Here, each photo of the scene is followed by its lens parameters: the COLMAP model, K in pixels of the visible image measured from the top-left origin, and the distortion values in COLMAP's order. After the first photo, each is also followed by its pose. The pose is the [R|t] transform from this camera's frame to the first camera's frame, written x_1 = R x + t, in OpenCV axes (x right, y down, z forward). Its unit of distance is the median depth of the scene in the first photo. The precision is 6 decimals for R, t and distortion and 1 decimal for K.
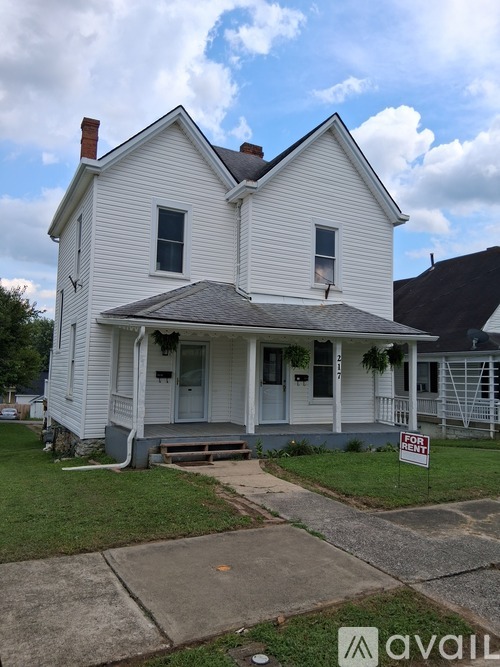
lens RADIAL K [[502.8, 0, 250.0], [0, 502.8, 333.5], [0, 0, 1]] dist [0.001630, -0.077251]
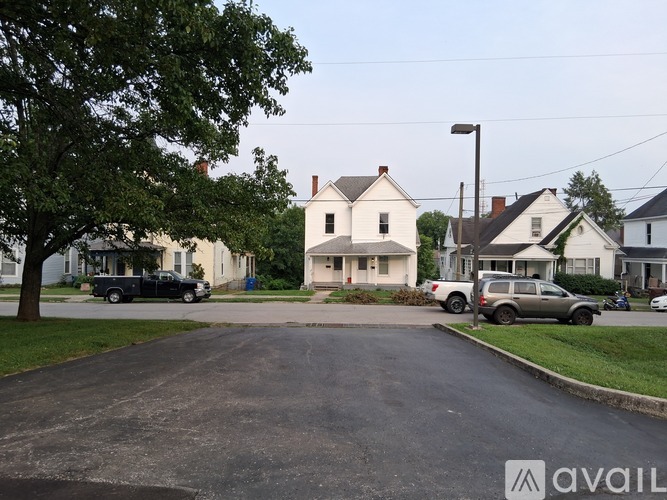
lens RADIAL K [[502.8, 0, 333.5], [0, 502.8, 250.0], [0, 0, 1]] dist [0.001630, -0.077251]
pose [[0.873603, -0.019778, -0.486238, 1.360122], [0.038232, 0.998875, 0.028059, -0.106234], [0.485136, -0.043103, 0.873376, -1.703557]]
